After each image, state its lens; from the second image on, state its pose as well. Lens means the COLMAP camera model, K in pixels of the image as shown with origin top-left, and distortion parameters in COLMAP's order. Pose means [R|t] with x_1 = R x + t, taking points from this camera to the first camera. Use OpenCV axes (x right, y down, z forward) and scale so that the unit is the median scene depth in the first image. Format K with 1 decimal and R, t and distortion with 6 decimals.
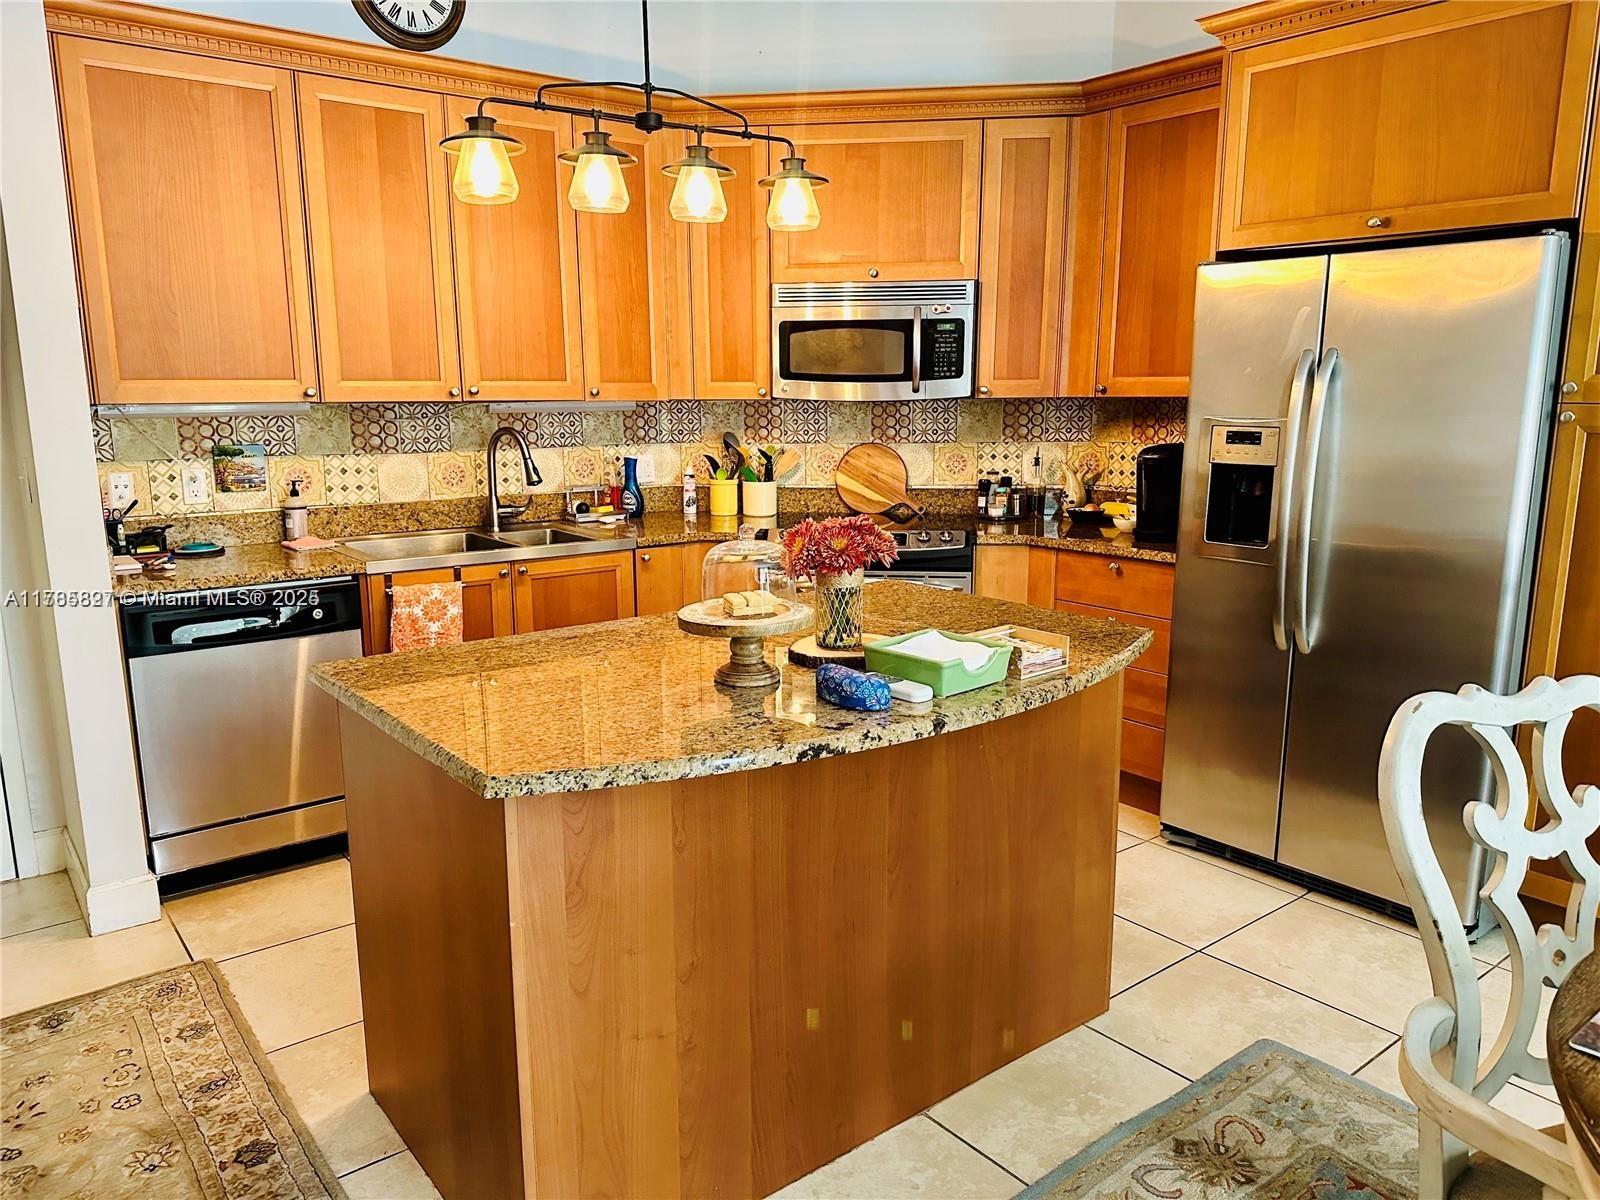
lens RADIAL K [[1125.0, 0, 799.5], [0, 1125.0, 602.6], [0, 0, 1]] dist [0.023165, -0.040118]
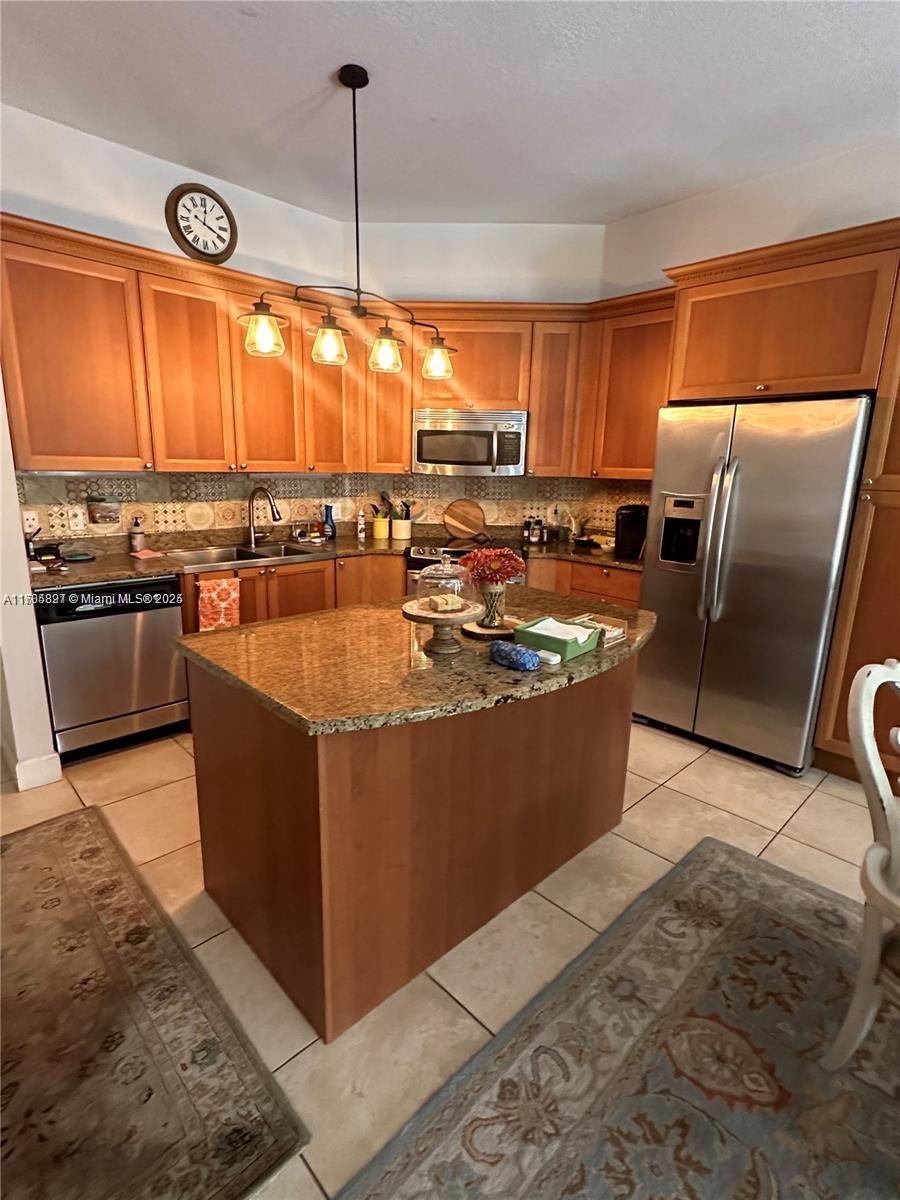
lens RADIAL K [[592.4, 0, 448.4], [0, 592.4, 598.2], [0, 0, 1]] dist [-0.012694, 0.003177]
pose [[0.995300, 0.003640, 0.096770, -0.079961], [-0.006818, 0.999448, 0.032528, -0.022002], [-0.096599, -0.033035, 0.994775, 0.081619]]
